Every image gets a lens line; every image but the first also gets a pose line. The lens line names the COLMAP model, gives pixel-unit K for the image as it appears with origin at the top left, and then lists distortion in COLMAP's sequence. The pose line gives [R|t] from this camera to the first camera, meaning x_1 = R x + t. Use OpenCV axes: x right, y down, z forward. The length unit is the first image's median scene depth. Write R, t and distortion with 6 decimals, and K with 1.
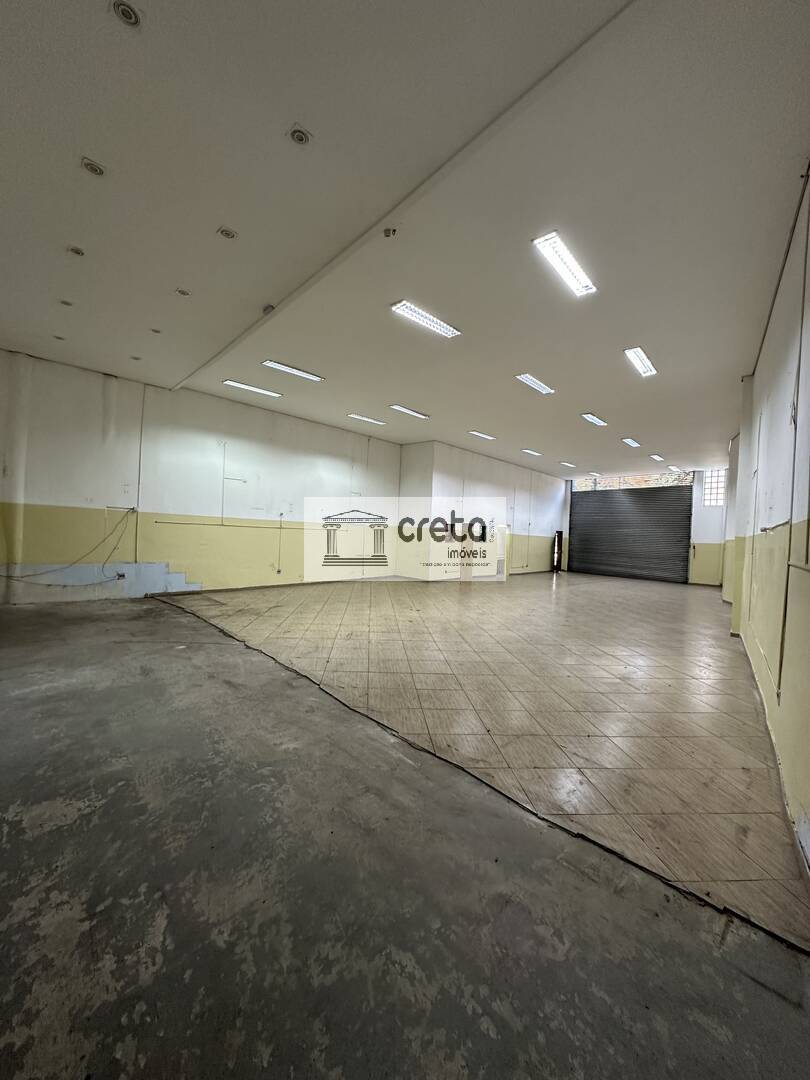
lens RADIAL K [[429.9, 0, 406.8], [0, 429.9, 538.9], [0, 0, 1]] dist [-0.001714, 0.000307]
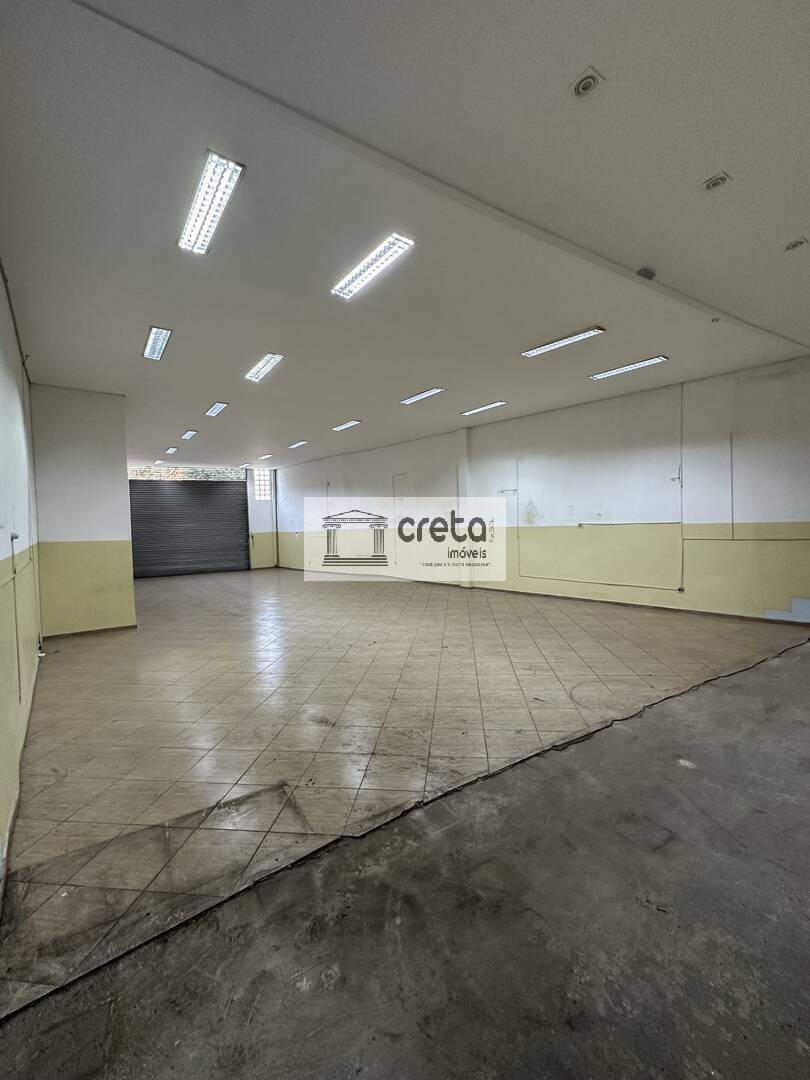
lens RADIAL K [[429.9, 0, 404.1], [0, 429.9, 539.1], [0, 0, 1]] dist [-0.001714, 0.000307]
pose [[0.192008, -0.086455, 0.977578, -0.359106], [0.051137, 0.995640, 0.078008, -0.041950], [-0.980060, 0.035012, 0.195592, 0.385795]]
